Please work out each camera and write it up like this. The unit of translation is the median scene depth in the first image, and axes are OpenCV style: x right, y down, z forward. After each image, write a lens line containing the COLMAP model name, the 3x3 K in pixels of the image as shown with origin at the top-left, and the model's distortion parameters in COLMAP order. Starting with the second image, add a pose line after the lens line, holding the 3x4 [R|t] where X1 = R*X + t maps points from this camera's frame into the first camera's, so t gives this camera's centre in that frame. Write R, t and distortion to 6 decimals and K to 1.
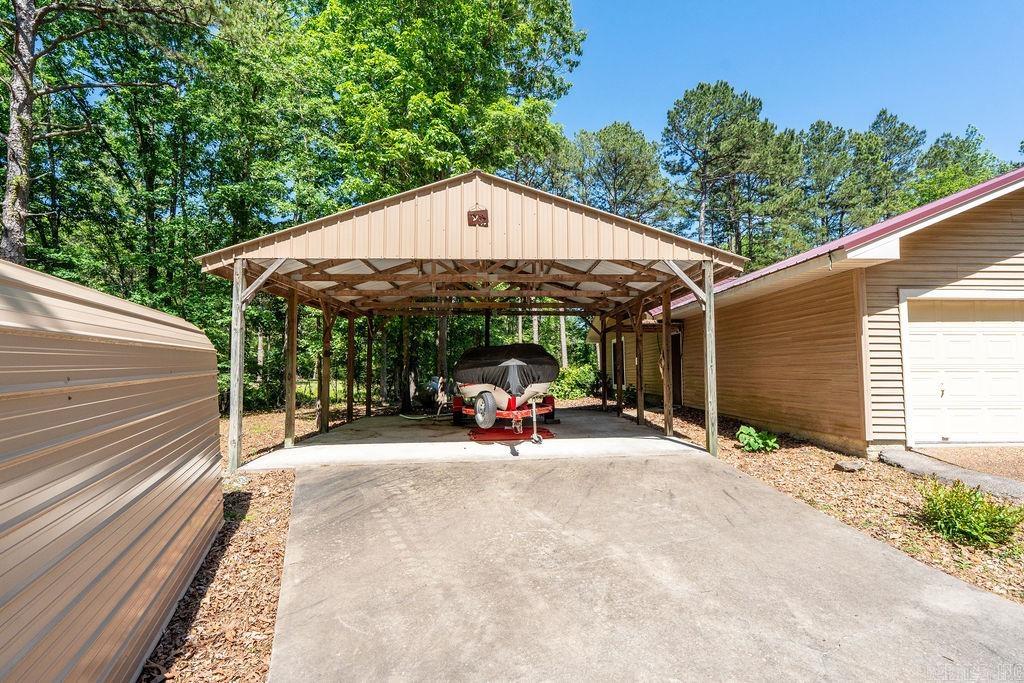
lens RADIAL K [[458.2, 0, 508.5], [0, 458.2, 341.2], [0, 0, 1]] dist [-0.004062, 0.000804]
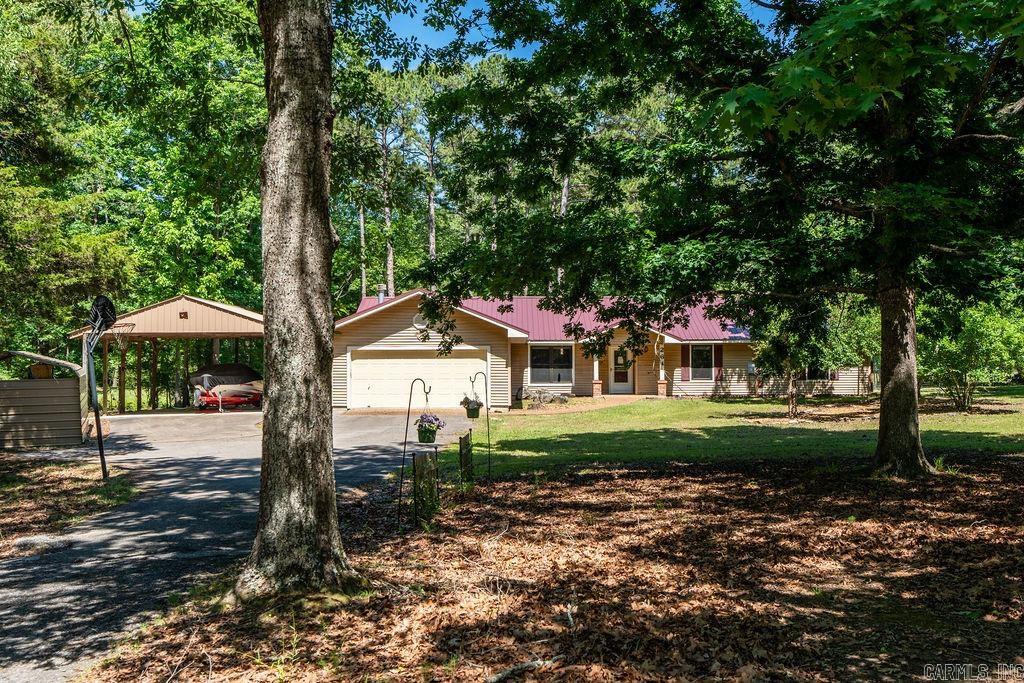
lens RADIAL K [[998.4, 0, 519.9], [0, 998.4, 343.7], [0, 0, 1]] dist [0.012687, 0.000000]
pose [[0.999667, 0.000000, -0.025812, 1.787551], [0.001004, 0.999243, 0.038879, -0.314508], [0.025793, -0.038892, 0.998910, -4.095453]]
